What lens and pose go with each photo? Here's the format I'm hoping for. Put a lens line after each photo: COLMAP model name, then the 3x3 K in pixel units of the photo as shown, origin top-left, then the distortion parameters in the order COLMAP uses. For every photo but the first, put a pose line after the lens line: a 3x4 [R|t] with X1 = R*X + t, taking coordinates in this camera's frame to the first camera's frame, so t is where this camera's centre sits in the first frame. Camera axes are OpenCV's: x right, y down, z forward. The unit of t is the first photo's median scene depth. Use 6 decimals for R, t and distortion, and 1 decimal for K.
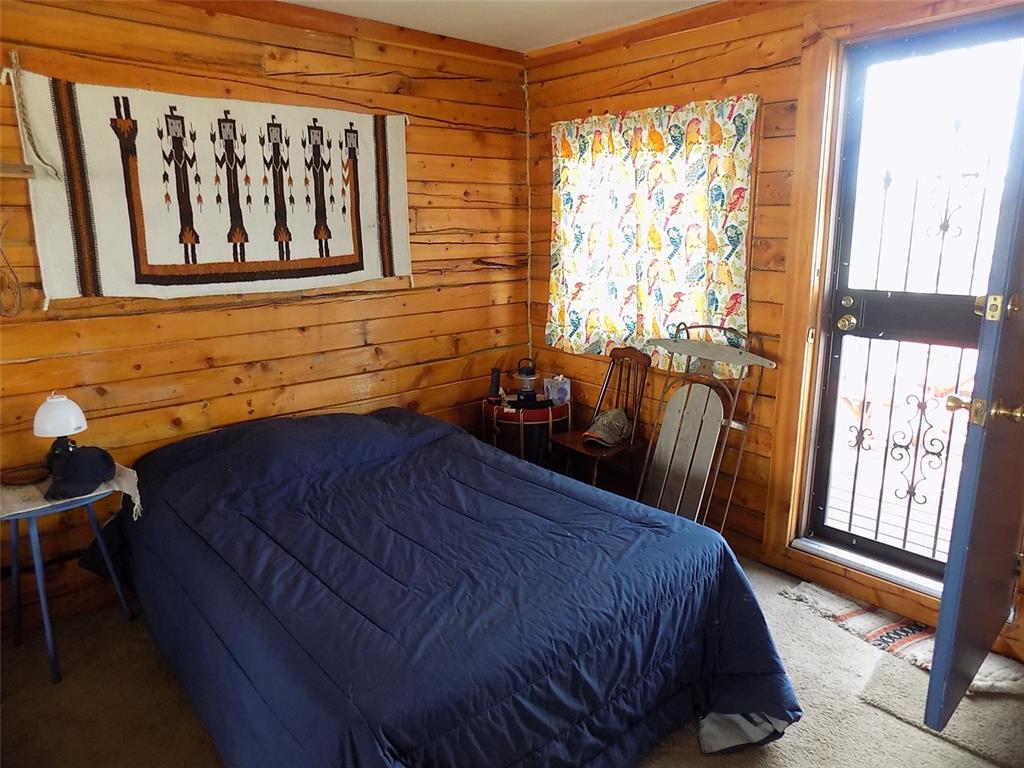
lens RADIAL K [[692.9, 0, 508.9], [0, 692.9, 382.6], [0, 0, 1]] dist [-0.044677, 0.042618]
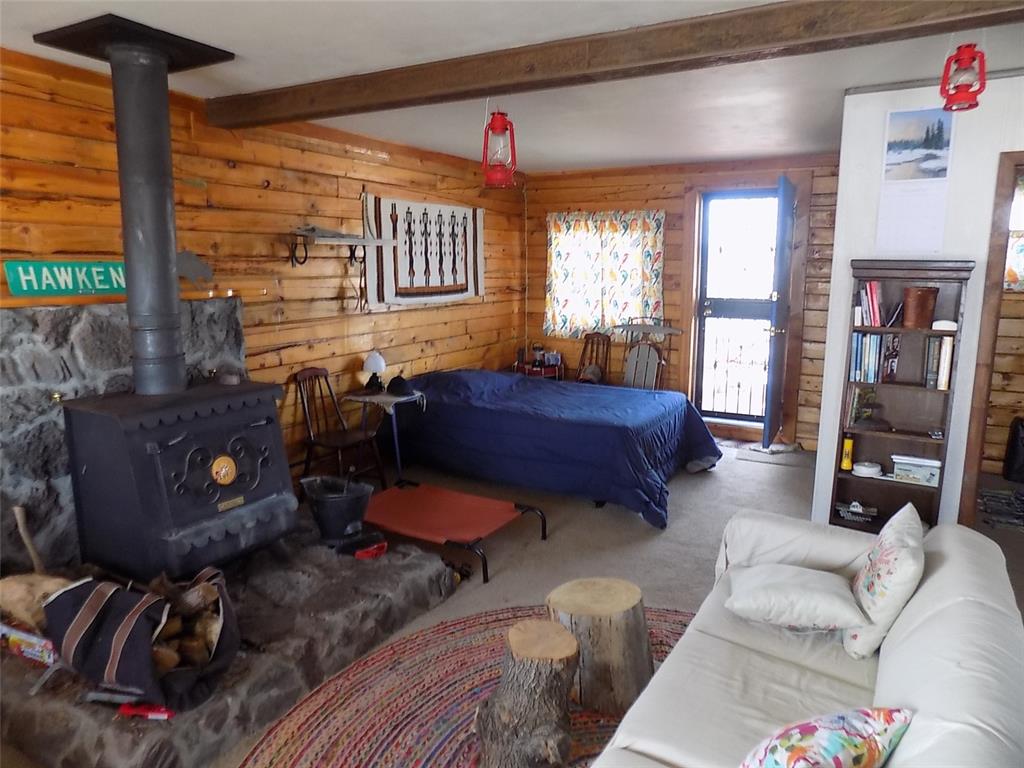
lens RADIAL K [[692.9, 0, 515.9], [0, 692.9, 388.1], [0, 0, 1]] dist [-0.044677, 0.042618]
pose [[0.944501, -0.050397, 0.324621, -0.755573], [0.066882, 0.996966, -0.039820, 0.186069], [-0.321629, 0.059321, 0.945006, -0.815956]]
